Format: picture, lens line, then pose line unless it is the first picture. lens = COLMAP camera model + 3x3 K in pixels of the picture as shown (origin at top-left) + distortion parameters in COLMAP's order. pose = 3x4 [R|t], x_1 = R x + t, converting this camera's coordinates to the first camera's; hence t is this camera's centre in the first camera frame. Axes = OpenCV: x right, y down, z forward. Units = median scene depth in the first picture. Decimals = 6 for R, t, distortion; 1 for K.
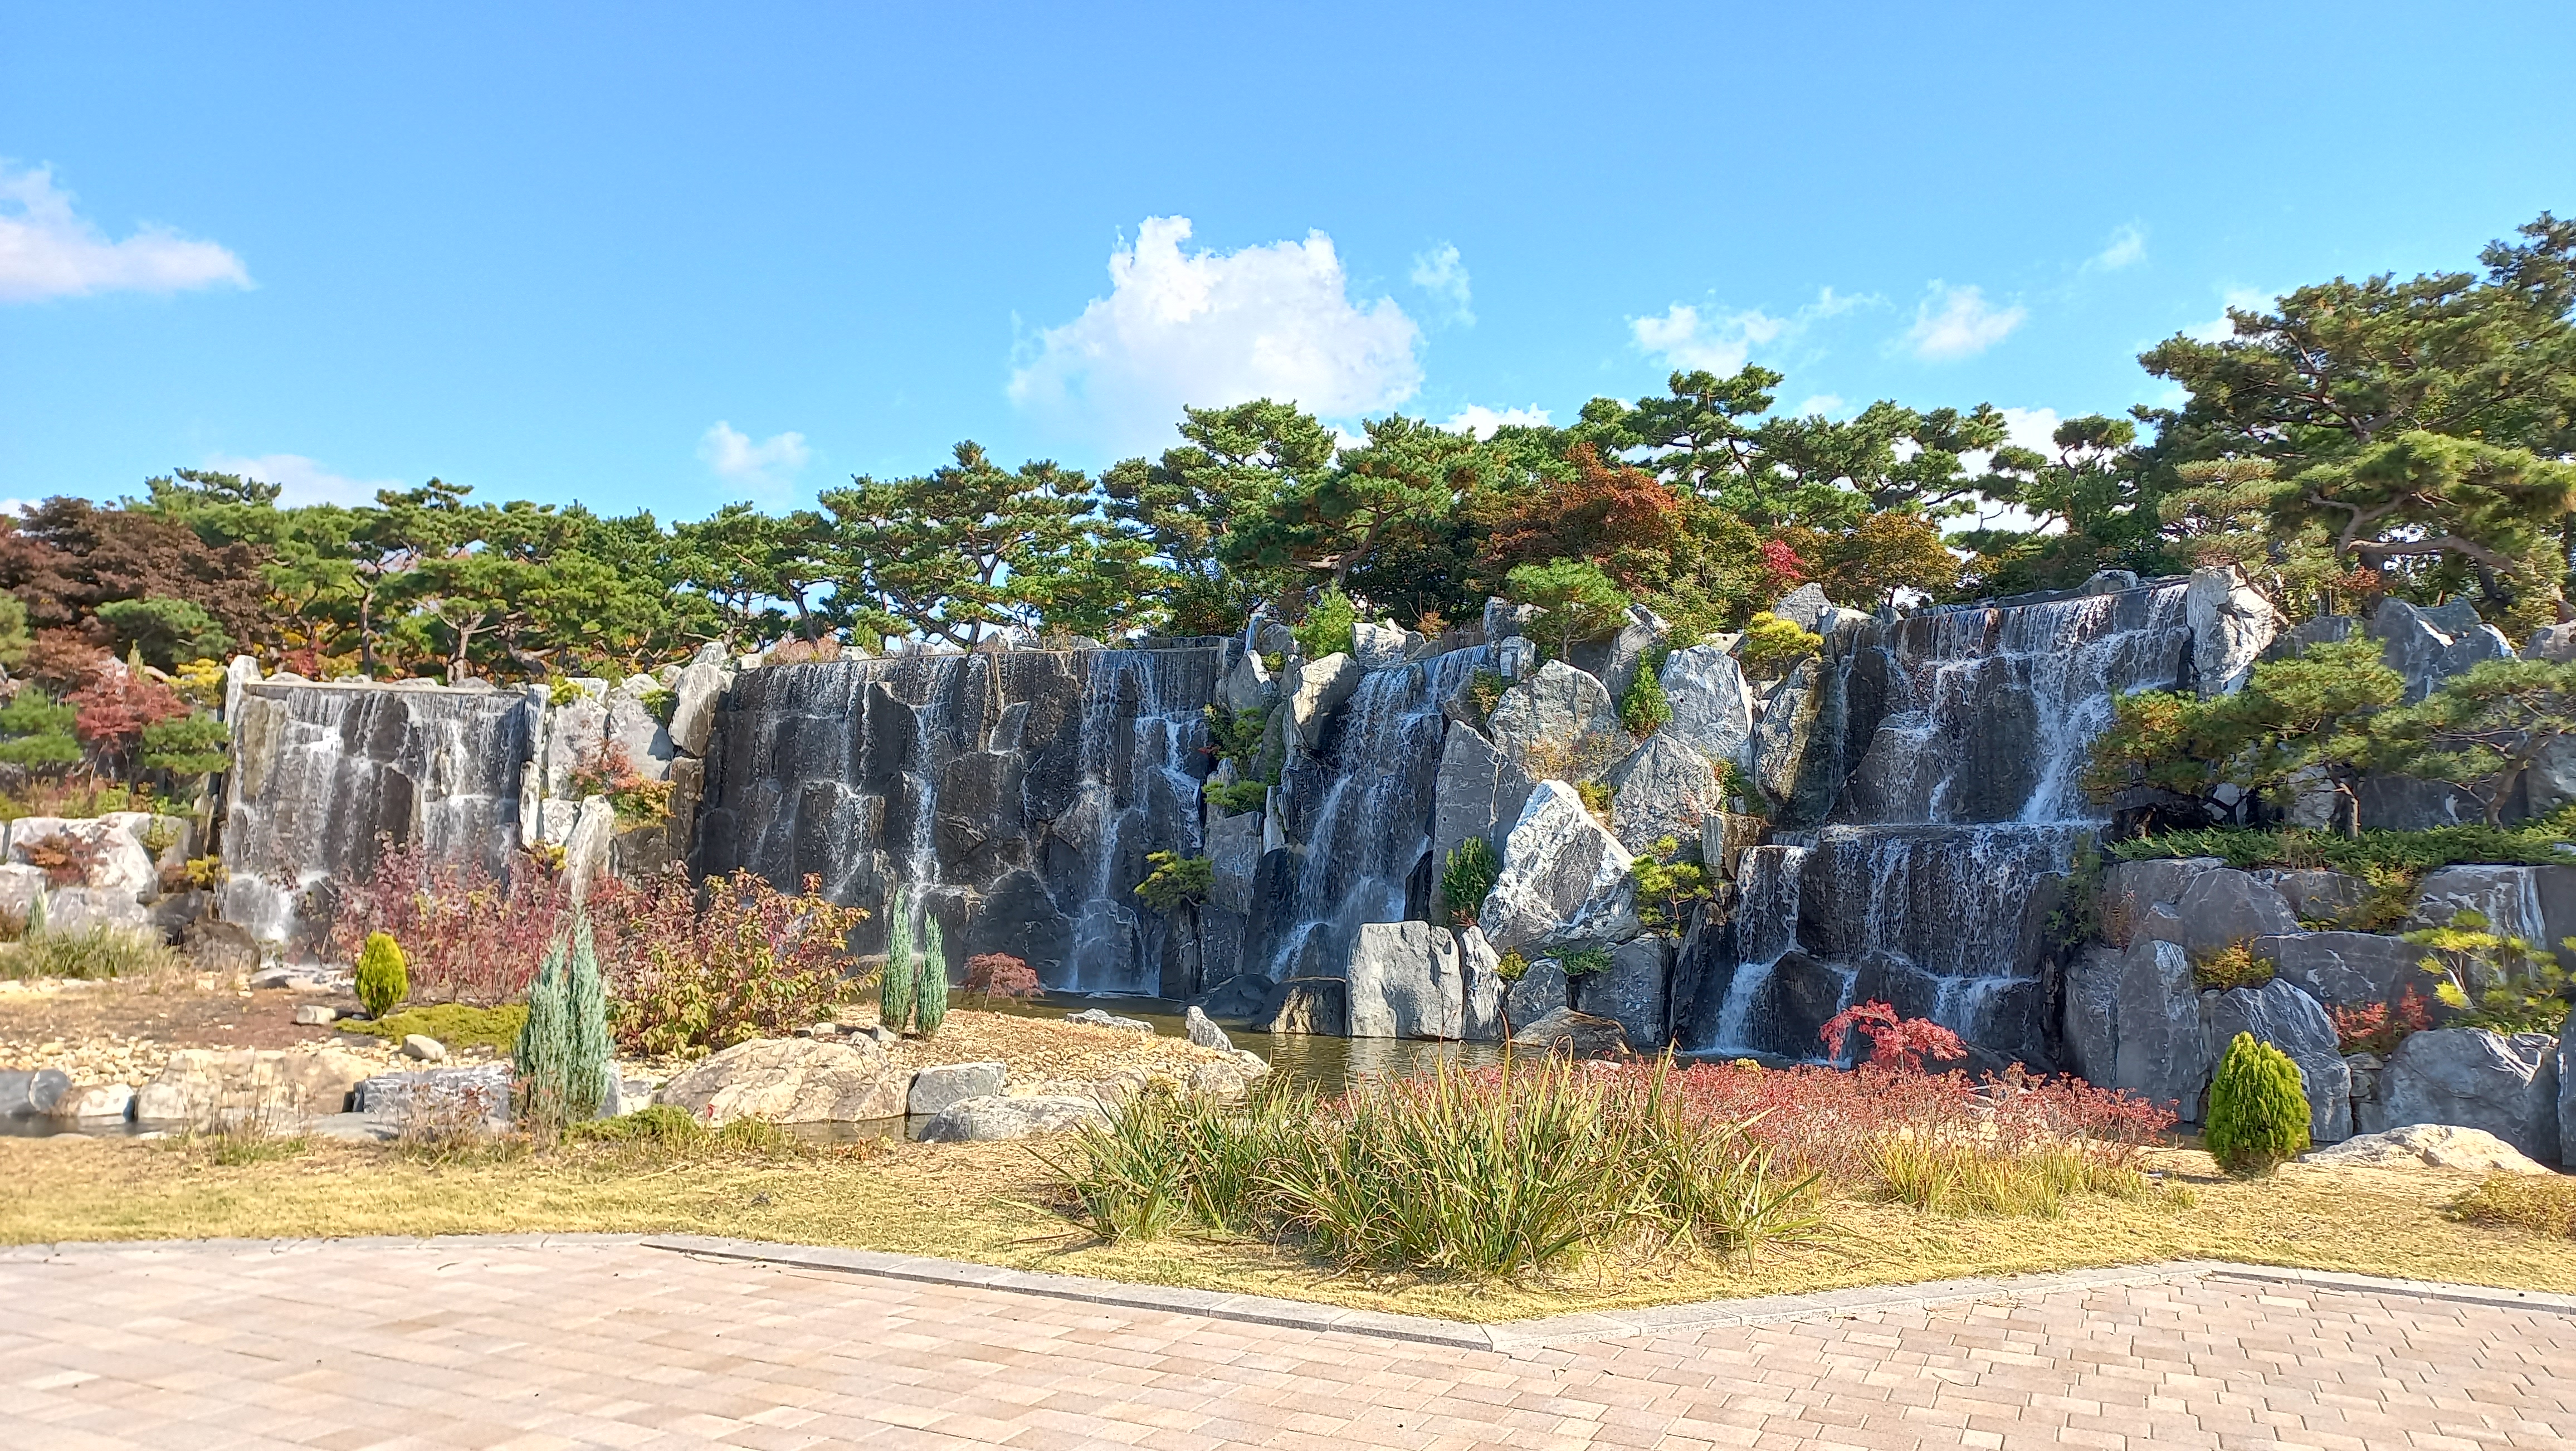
lens RADIAL K [[1807.5, 0, 1288.7], [0, 1807.5, 721.8], [0, 0, 1]] dist [0.015174, 0.004435]
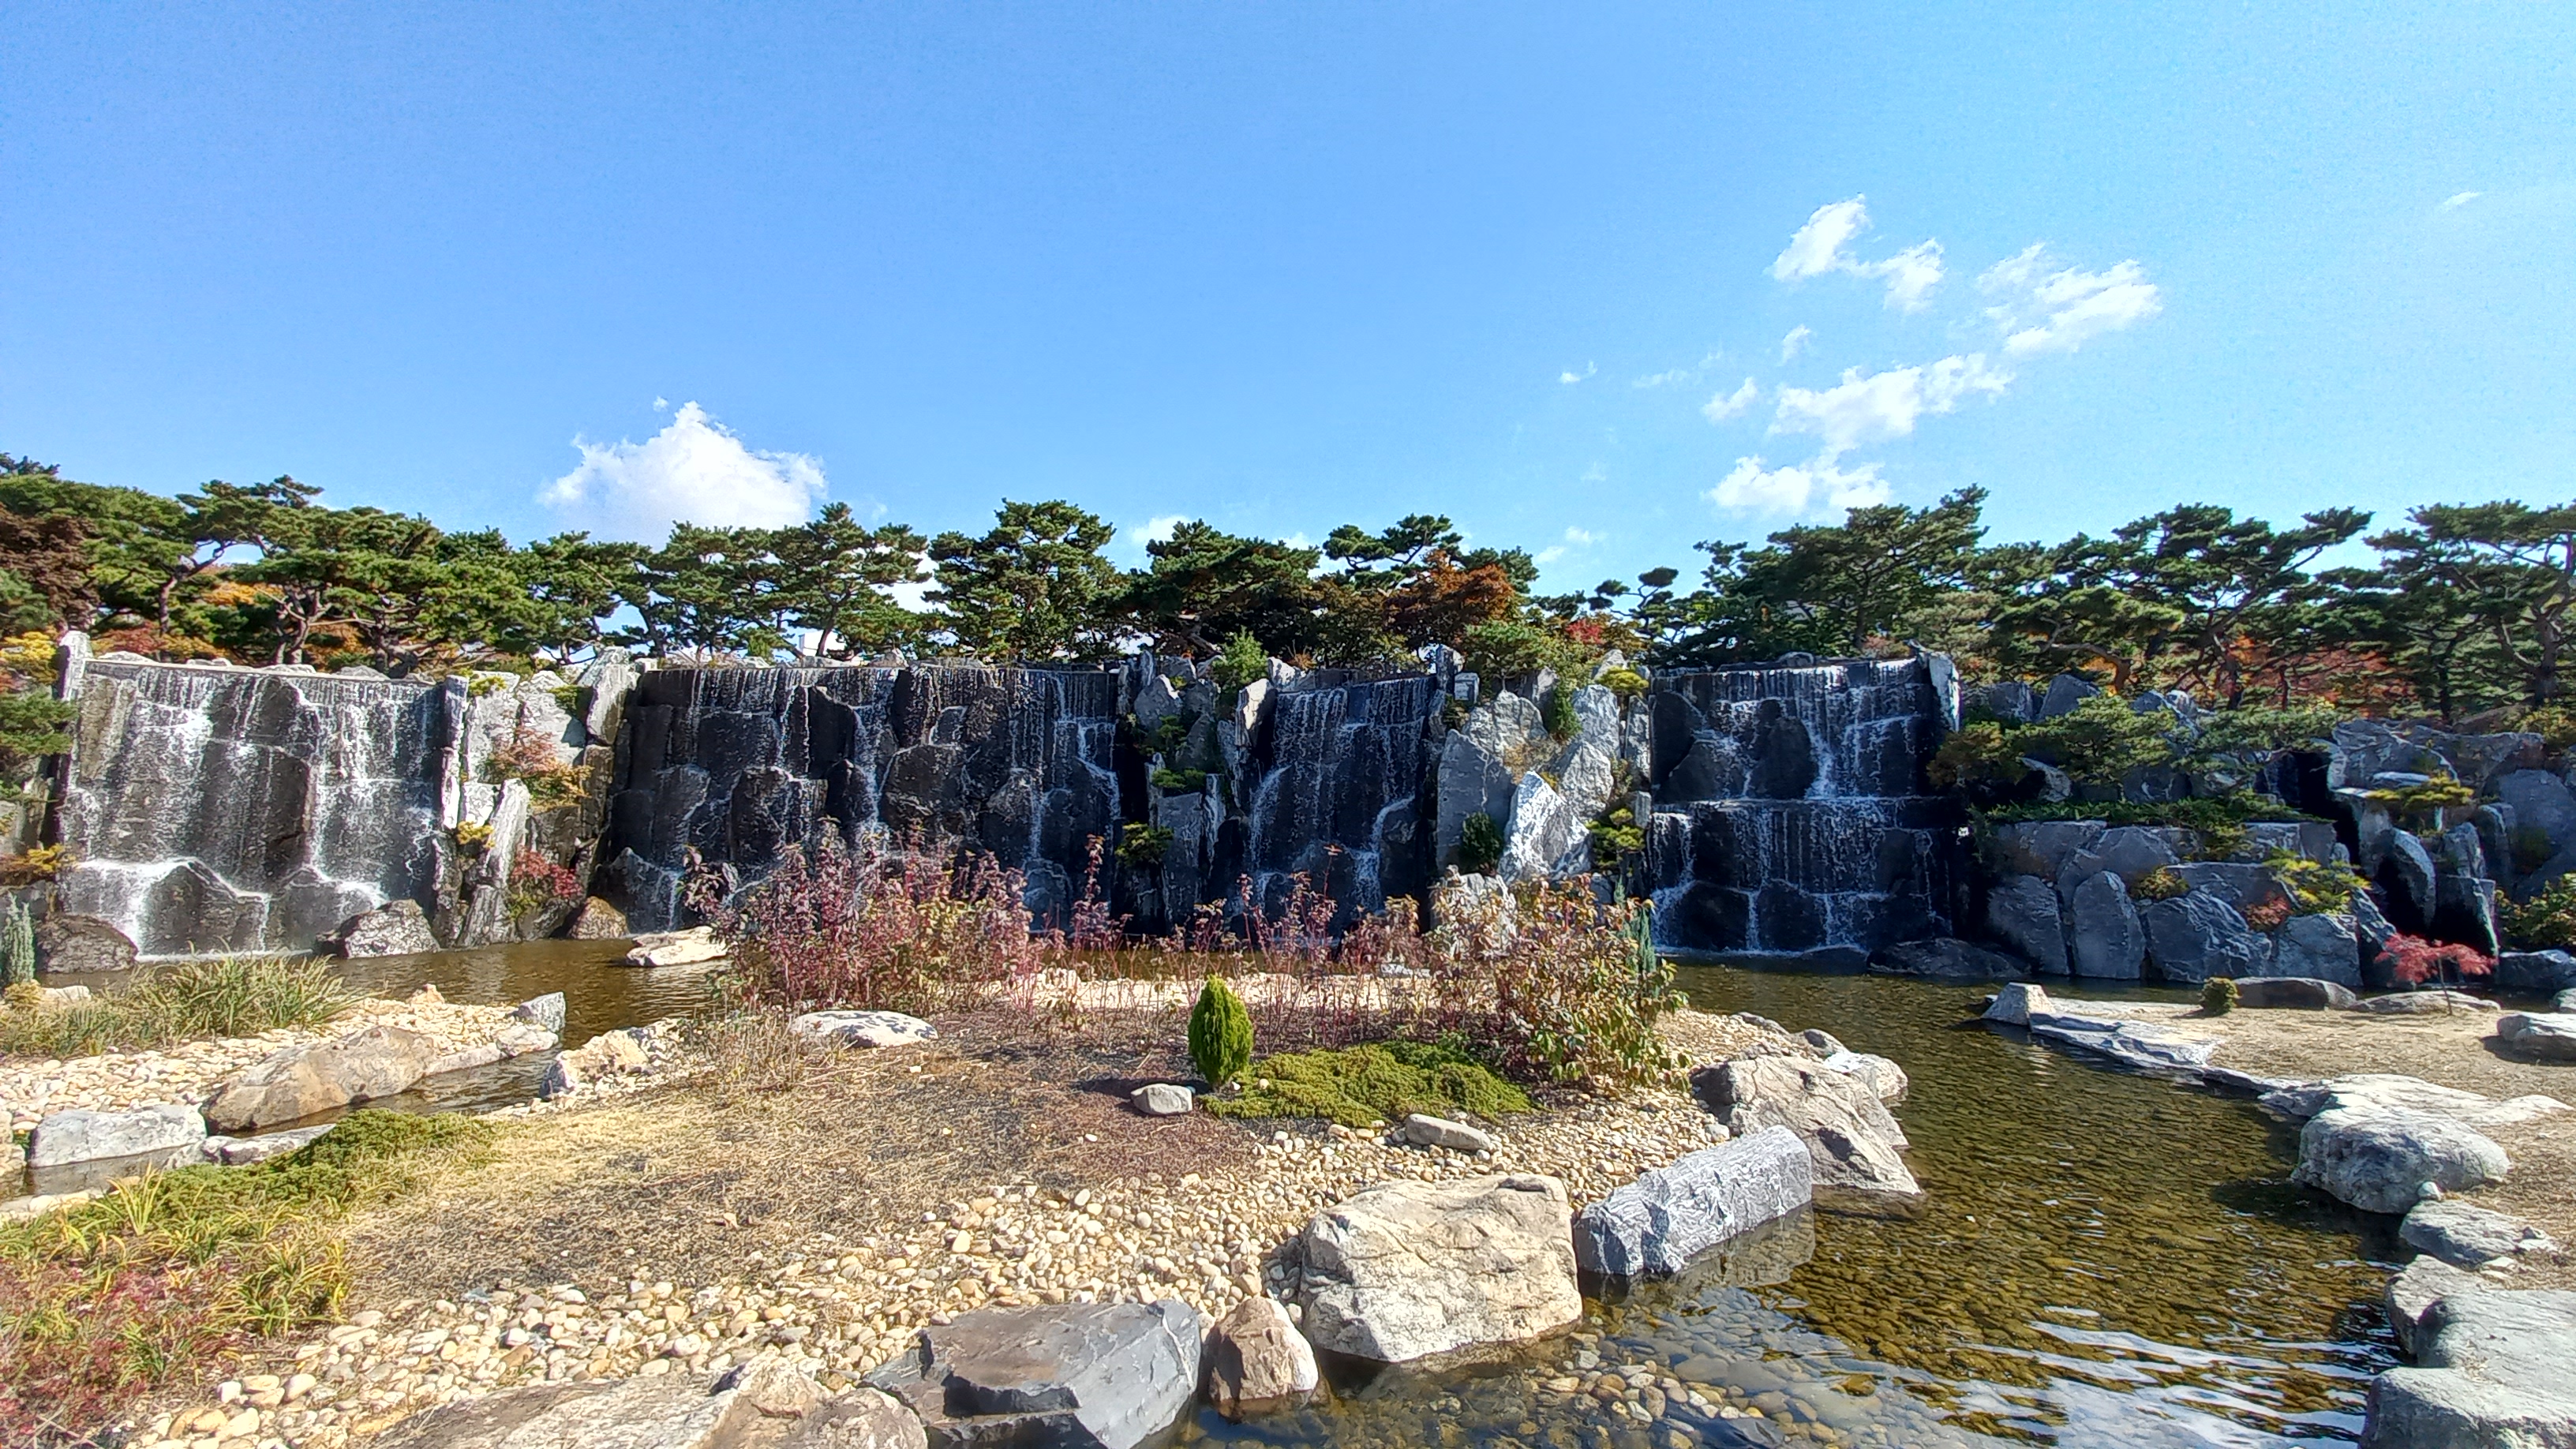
lens RADIAL K [[995.5, 0, 1293.7], [0, 995.5, 735.4], [0, 0, 1]] dist [-0.026378, -0.001433]
pose [[0.868326, 0.019922, 0.495594, -0.270773], [-0.021704, 0.999762, -0.002162, 0.005455], [-0.495519, -0.008879, 0.868552, 0.257051]]
